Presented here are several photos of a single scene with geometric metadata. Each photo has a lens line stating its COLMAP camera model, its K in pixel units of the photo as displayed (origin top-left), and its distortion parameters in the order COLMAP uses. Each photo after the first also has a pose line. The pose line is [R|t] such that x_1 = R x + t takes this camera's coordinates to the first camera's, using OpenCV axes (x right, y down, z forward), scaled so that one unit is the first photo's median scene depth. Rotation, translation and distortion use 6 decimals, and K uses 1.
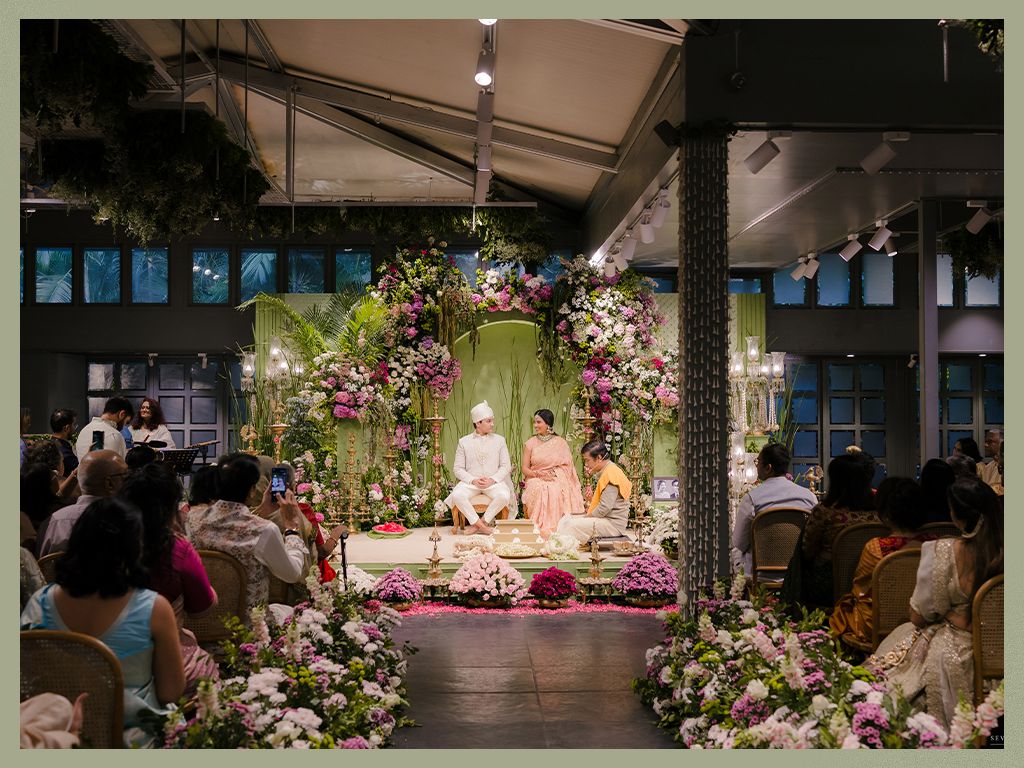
lens RADIAL K [[1064.4, 0, 512.0], [0, 1064.4, 384.0], [0, 0, 1]] dist [0.010473, 0.007461]
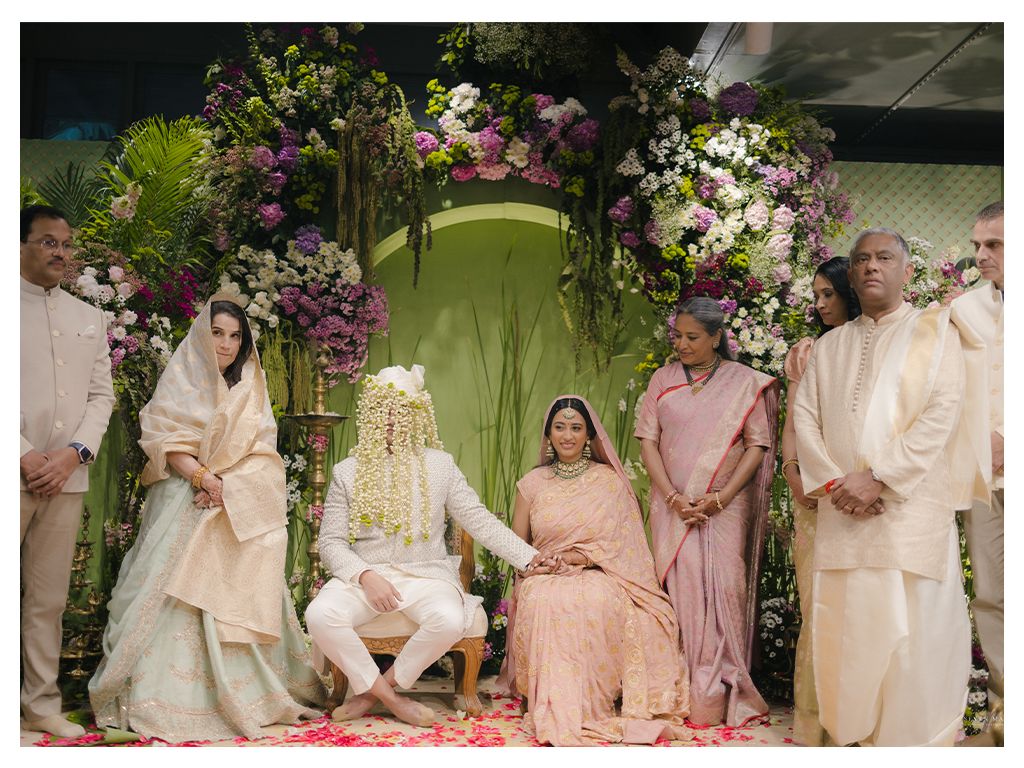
lens RADIAL K [[1064.4, 0, 512.0], [0, 1064.4, 384.0], [0, 0, 1]] dist [0.010473, 0.007461]
pose [[0.999679, 0.025285, 0.001392, 0.003744], [-0.025138, 0.997495, -0.066122, 0.045721], [-0.003061, 0.066065, 0.997811, 0.577885]]
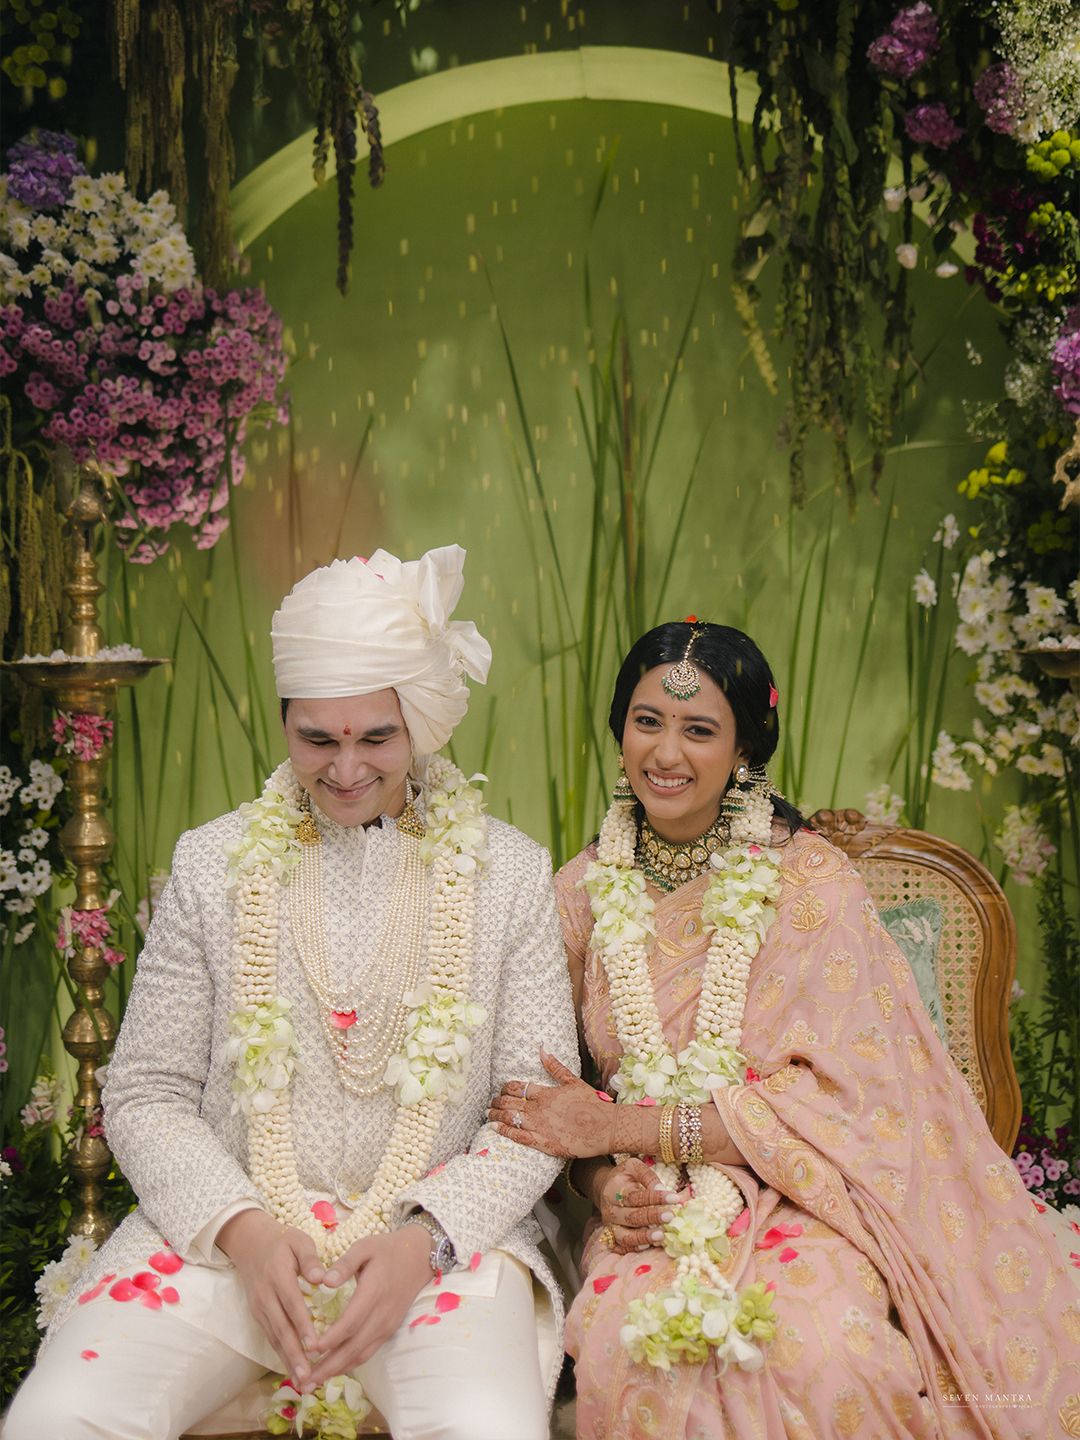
lens RADIAL K [[1806.5, 0, 551.9], [0, 1806.5, 526.1], [0, 0, 1]] dist [0.019189, -0.007128]
pose [[0.998359, -0.013362, -0.055690, 0.009693], [0.011887, 0.999572, -0.026733, 0.021300], [0.056024, 0.026027, 0.998090, 0.743971]]
